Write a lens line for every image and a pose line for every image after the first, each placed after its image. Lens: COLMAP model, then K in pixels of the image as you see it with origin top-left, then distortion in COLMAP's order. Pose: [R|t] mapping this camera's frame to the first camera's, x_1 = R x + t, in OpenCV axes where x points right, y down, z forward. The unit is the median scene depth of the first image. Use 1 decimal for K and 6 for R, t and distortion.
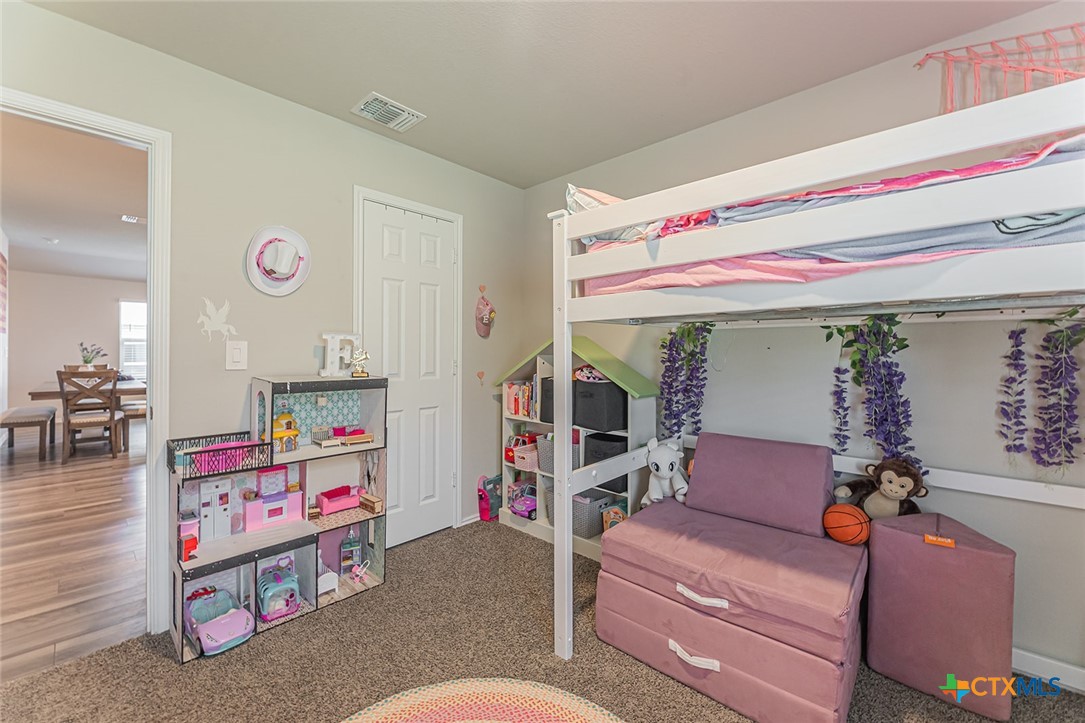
lens RADIAL K [[437.2, 0, 537.0], [0, 437.2, 351.7], [0, 0, 1]] dist [0.000018, -0.003430]
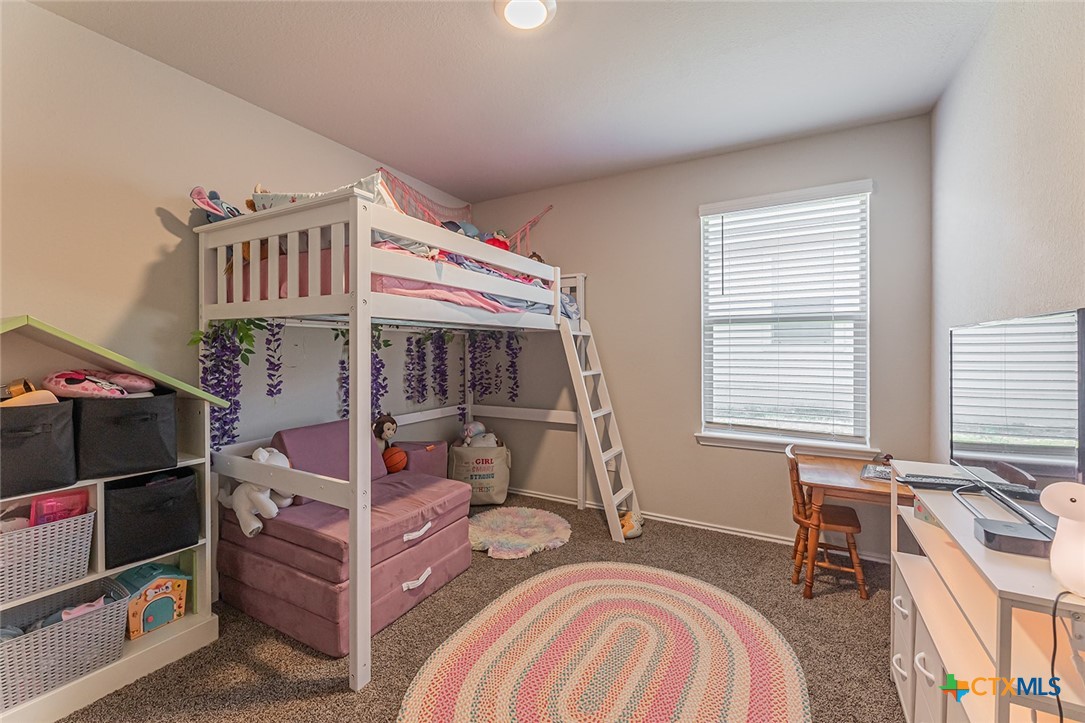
lens RADIAL K [[434.7, 0, 537.7], [0, 434.7, 350.0], [0, 0, 1]] dist [0.003311, -0.004483]
pose [[-0.232426, -0.004551, 0.972604, -0.946131], [0.000563, 0.999988, 0.004814, -0.000742], [-0.972614, 0.001667, -0.232420, 0.901347]]
